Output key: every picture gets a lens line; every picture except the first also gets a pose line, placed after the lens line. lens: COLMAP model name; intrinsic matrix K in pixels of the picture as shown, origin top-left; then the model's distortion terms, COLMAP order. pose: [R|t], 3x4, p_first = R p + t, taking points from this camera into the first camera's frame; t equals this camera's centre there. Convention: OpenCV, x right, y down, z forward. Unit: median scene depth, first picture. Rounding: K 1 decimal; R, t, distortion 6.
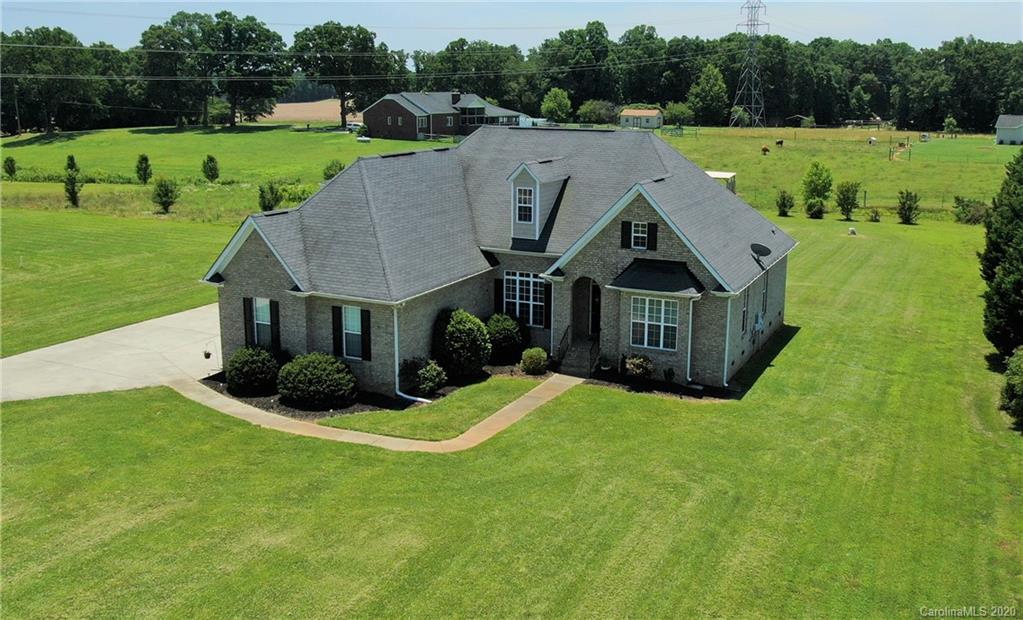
lens RADIAL K [[1018.3, 0, 530.3], [0, 1018.3, 296.6], [0, 0, 1]] dist [-0.008557, -0.006159]
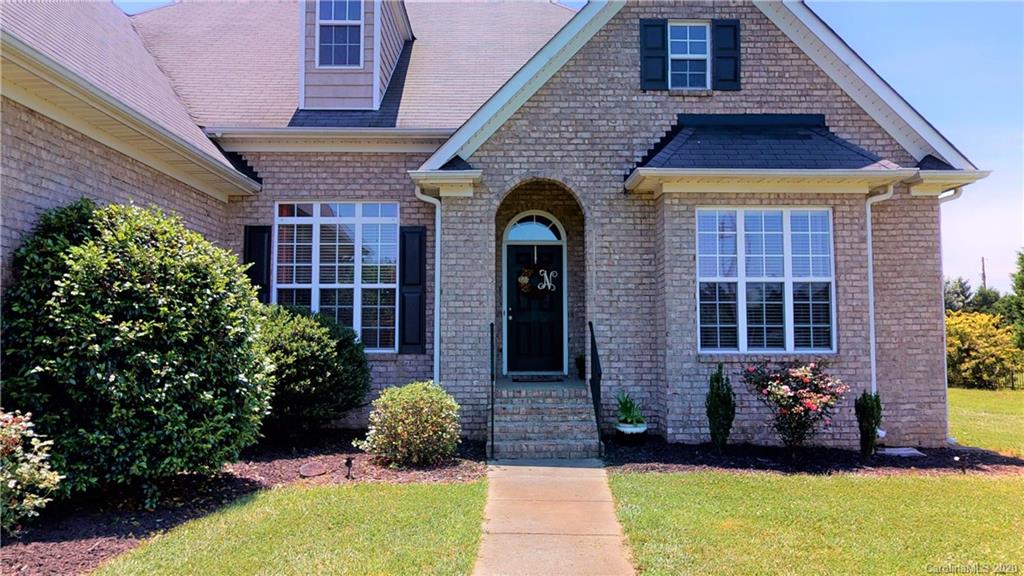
lens RADIAL K [[709.6, 0, 512.0], [0, 709.6, 288.0], [0, 0, 1]] dist [0.006064, 0.001190]
pose [[0.900659, 0.021791, 0.433980, -0.063481], [0.101194, 0.960762, -0.258255, 0.083232], [-0.422579, 0.276516, 0.863114, 0.821890]]
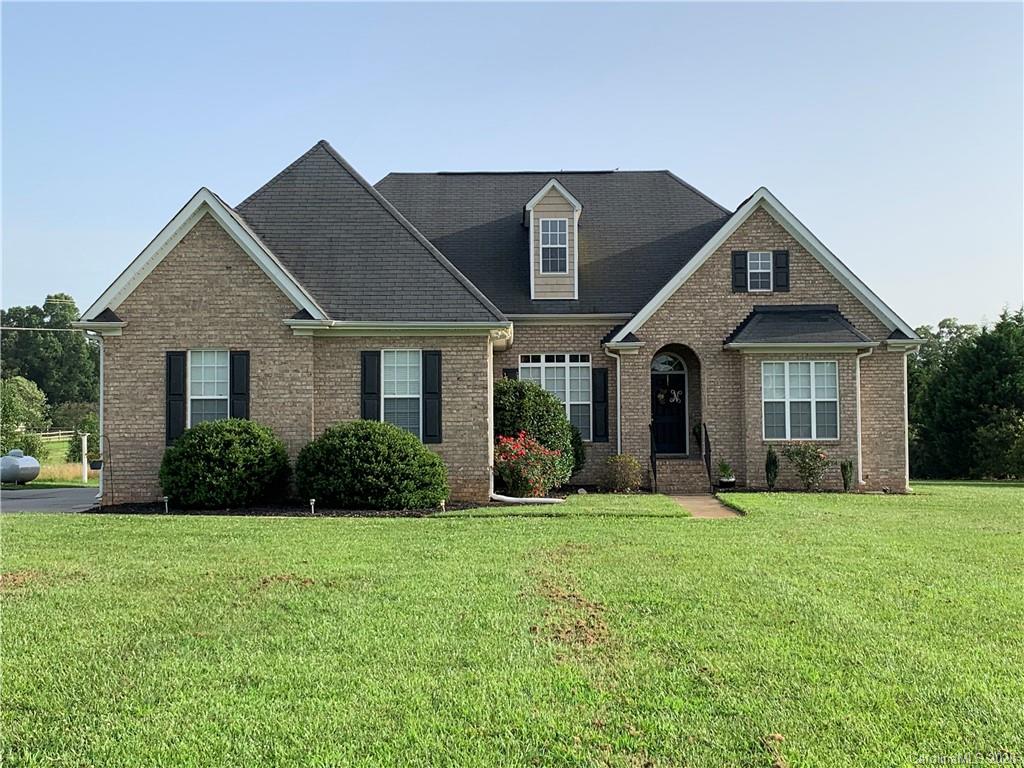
lens RADIAL K [[1425.3, 0, 507.2], [0, 1425.3, 367.1], [0, 0, 1]] dist [0.164864, -0.020063]
pose [[0.903515, 0.006129, 0.428512, -0.436863], [0.106394, 0.965386, -0.238140, 0.202875], [-0.415139, 0.260755, 0.871588, 0.273667]]
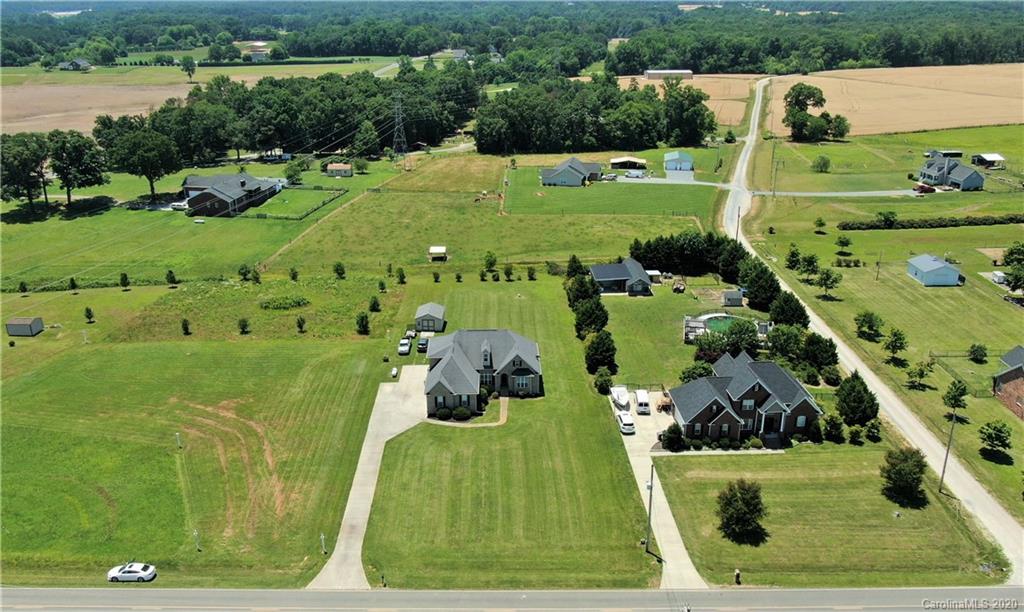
lens RADIAL K [[979.4, 0, 512.0], [0, 979.4, 306.0], [0, 0, 1]] dist [-0.000966, -0.000755]
pose [[0.895354, -0.172372, 0.410644, -1.566597], [0.103650, 0.977394, 0.184276, -1.058165], [-0.433125, -0.122429, 0.892980, -2.650488]]
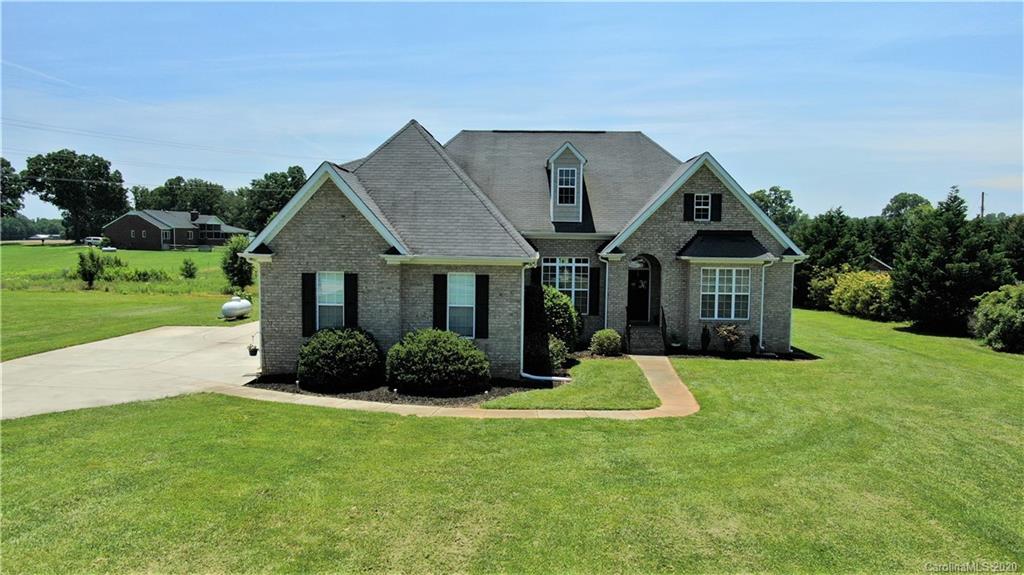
lens RADIAL K [[748.3, 0, 512.0], [0, 748.3, 287.5], [0, 0, 1]] dist [-0.010177, 0.003175]
pose [[0.915939, -0.023867, 0.400607, -0.359410], [0.081172, 0.988615, -0.126692, 0.095492], [-0.393022, 0.148560, 0.907449, 0.416554]]
